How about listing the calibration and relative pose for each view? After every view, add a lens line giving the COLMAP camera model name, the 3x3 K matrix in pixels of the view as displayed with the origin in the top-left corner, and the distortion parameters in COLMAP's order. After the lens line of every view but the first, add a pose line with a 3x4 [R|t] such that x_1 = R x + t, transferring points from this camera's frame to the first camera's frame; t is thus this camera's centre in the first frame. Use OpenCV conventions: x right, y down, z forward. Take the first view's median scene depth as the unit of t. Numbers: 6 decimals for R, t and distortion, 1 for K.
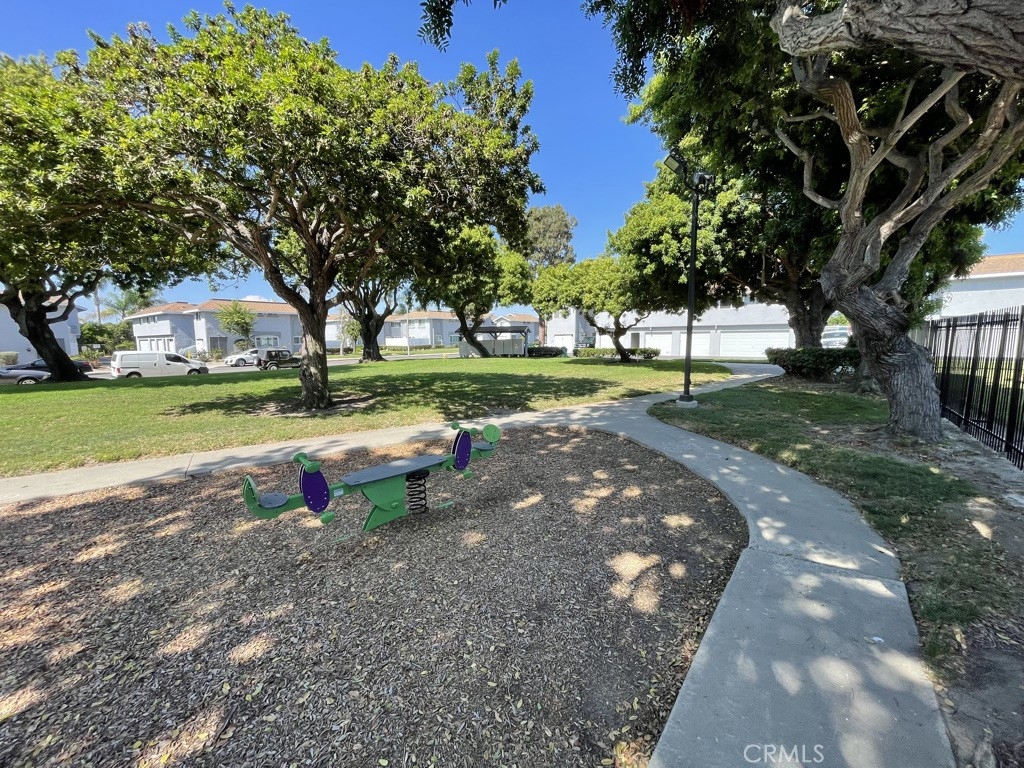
lens RADIAL K [[413.6, 0, 510.2], [0, 413.6, 386.9], [0, 0, 1]] dist [-0.003662, 0.001138]
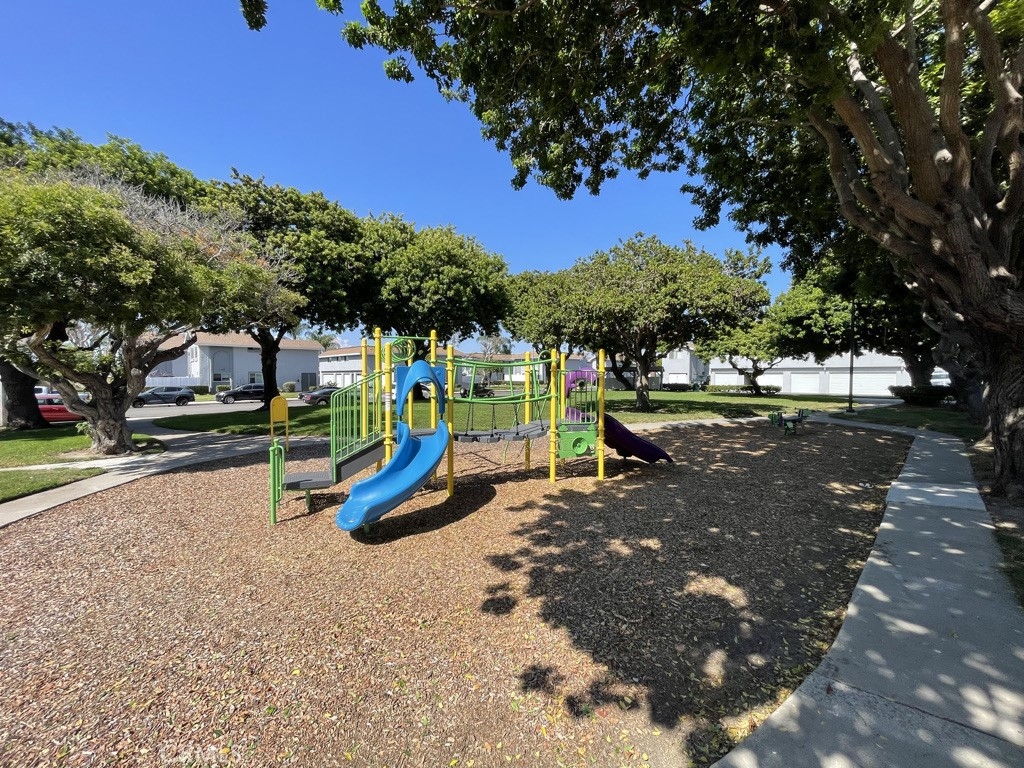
lens RADIAL K [[413.6, 0, 503.8], [0, 413.6, 384.6], [0, 0, 1]] dist [-0.003662, 0.001138]
pose [[0.987690, 0.016798, -0.155520, -0.426453], [-0.030943, 0.995552, -0.088985, 0.062792], [0.153334, 0.092702, 0.983817, -0.556026]]
